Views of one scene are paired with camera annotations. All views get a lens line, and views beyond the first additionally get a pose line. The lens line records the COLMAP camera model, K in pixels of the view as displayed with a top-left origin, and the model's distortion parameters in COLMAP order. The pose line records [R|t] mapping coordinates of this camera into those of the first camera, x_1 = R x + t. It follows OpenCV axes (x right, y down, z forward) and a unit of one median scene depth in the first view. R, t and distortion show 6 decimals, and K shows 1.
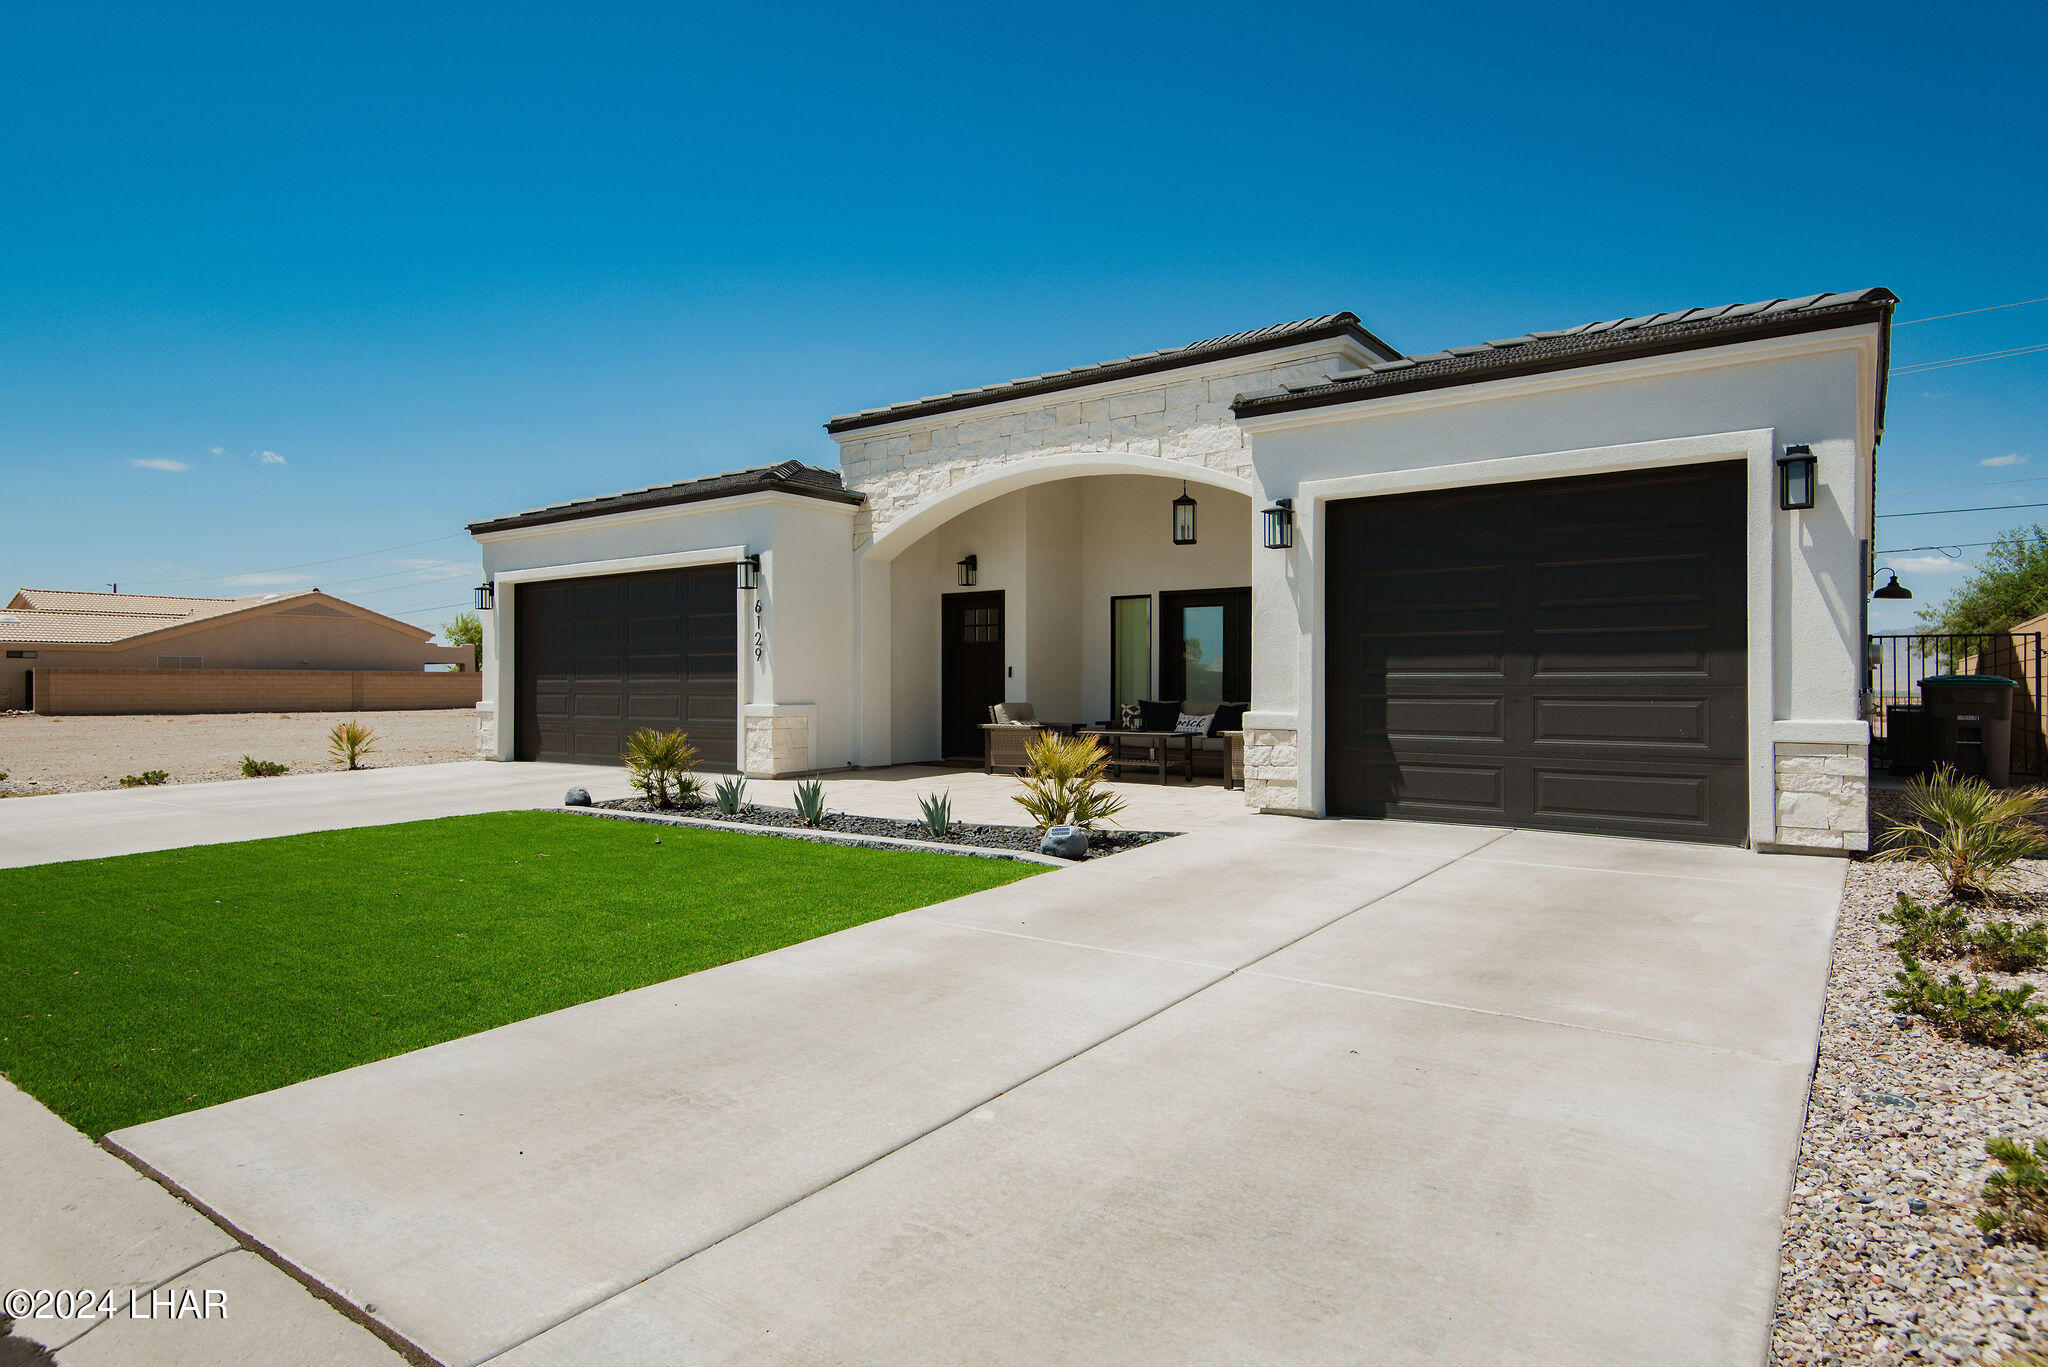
lens RADIAL K [[1133.6, 0, 1101.3], [0, 1133.6, 677.3], [0, 0, 1]] dist [-0.035612, -0.001454]
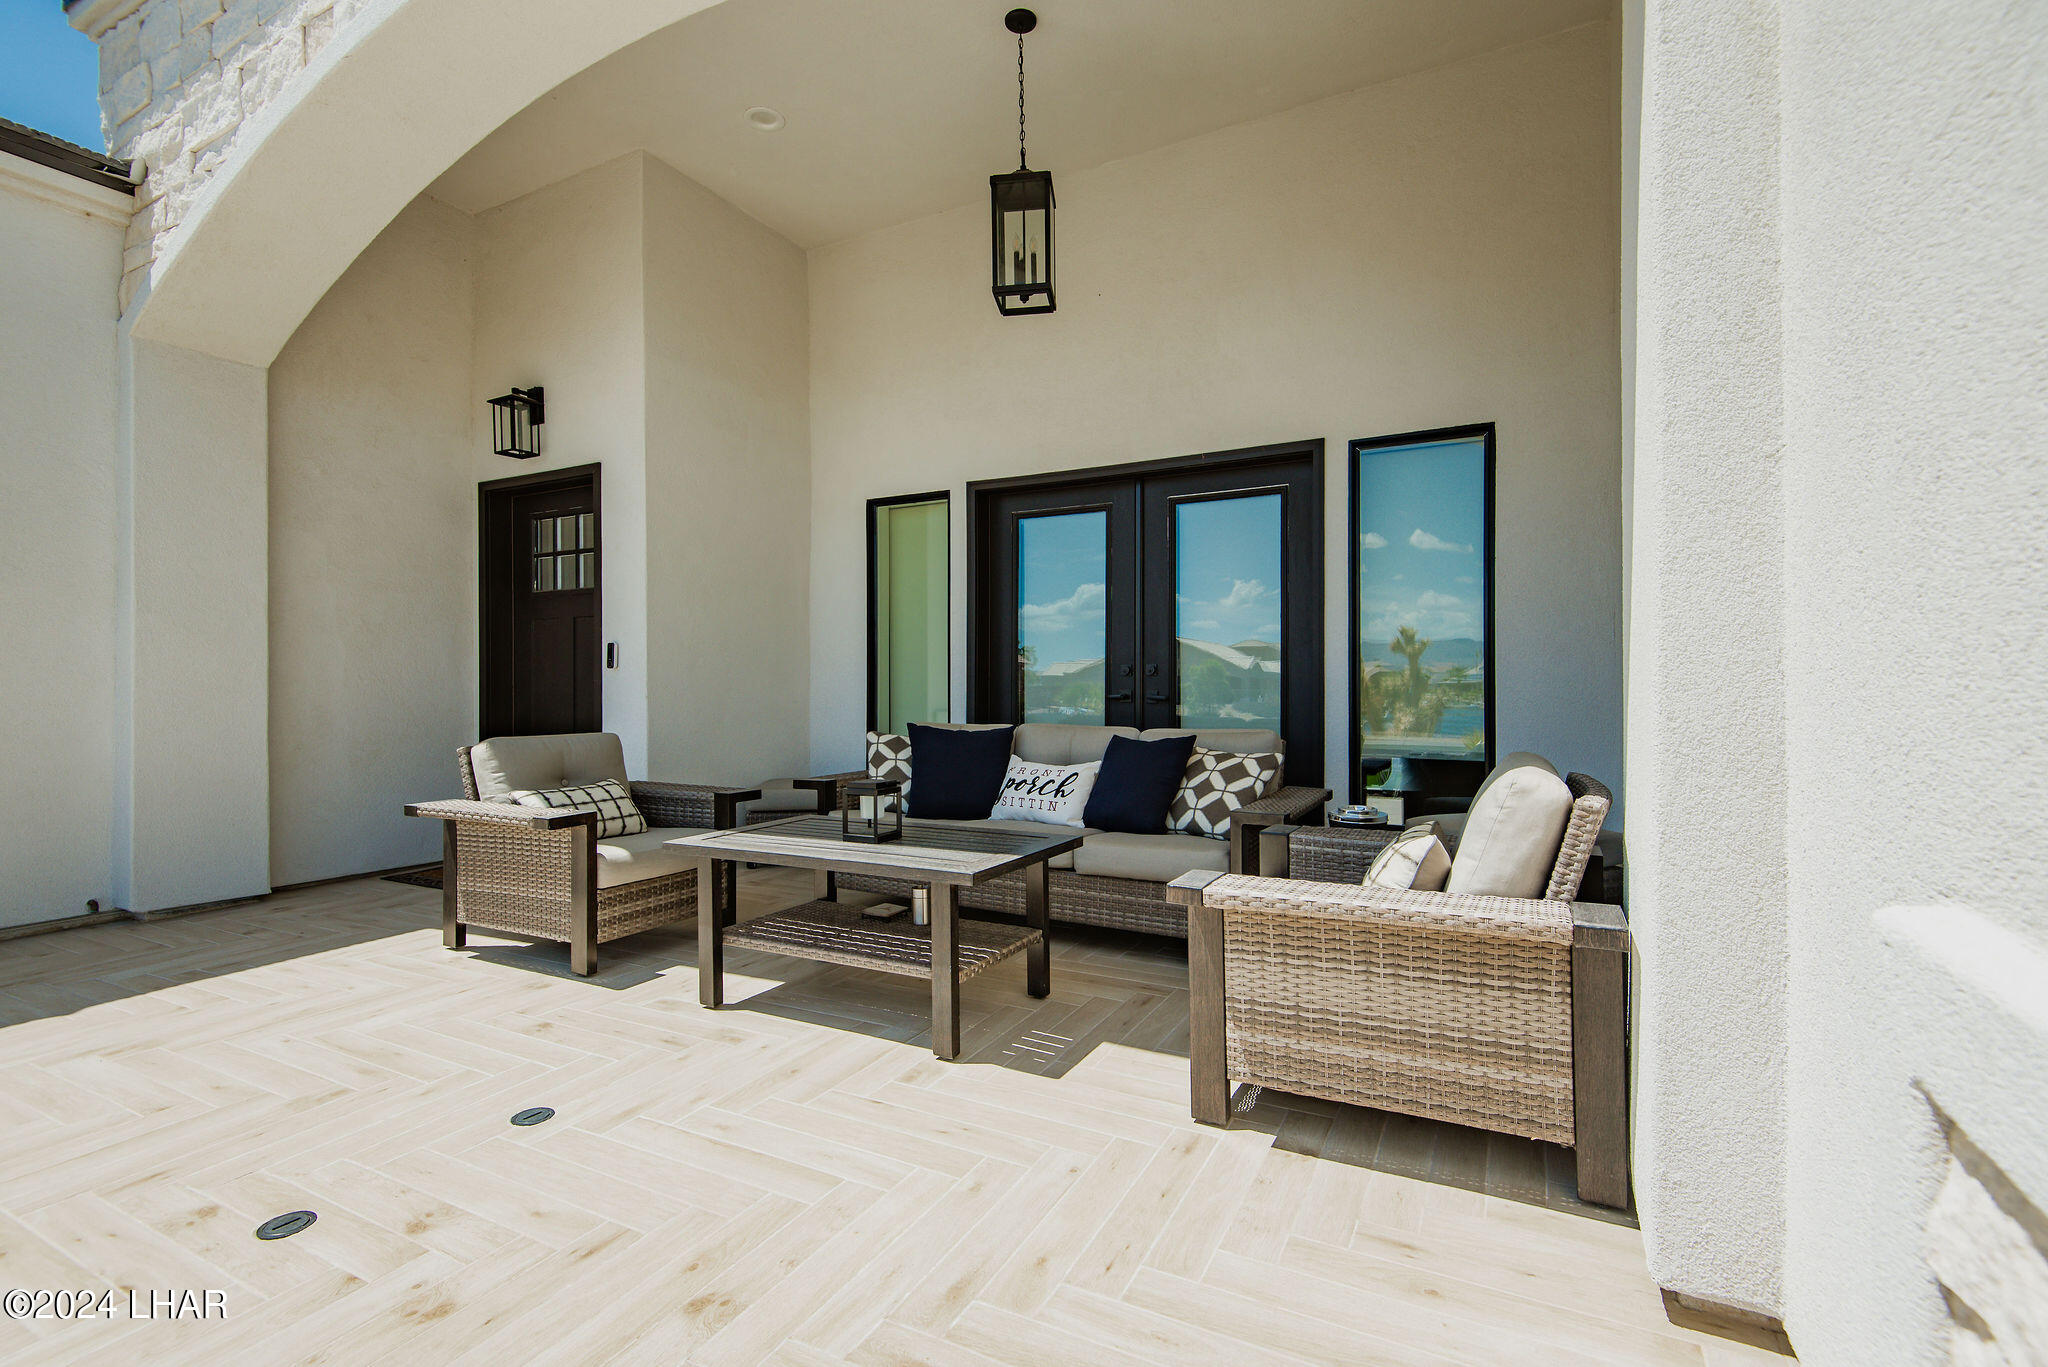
lens RADIAL K [[929.3, 0, 1034.5], [0, 929.3, 682.7], [0, 0, 1]] dist [-0.002035, -0.000290]
pose [[0.996161, -0.000030, 0.087546, 0.047669], [-0.000162, 0.999998, 0.002188, 0.004544], [-0.087545, -0.002193, 0.996158, 0.653521]]
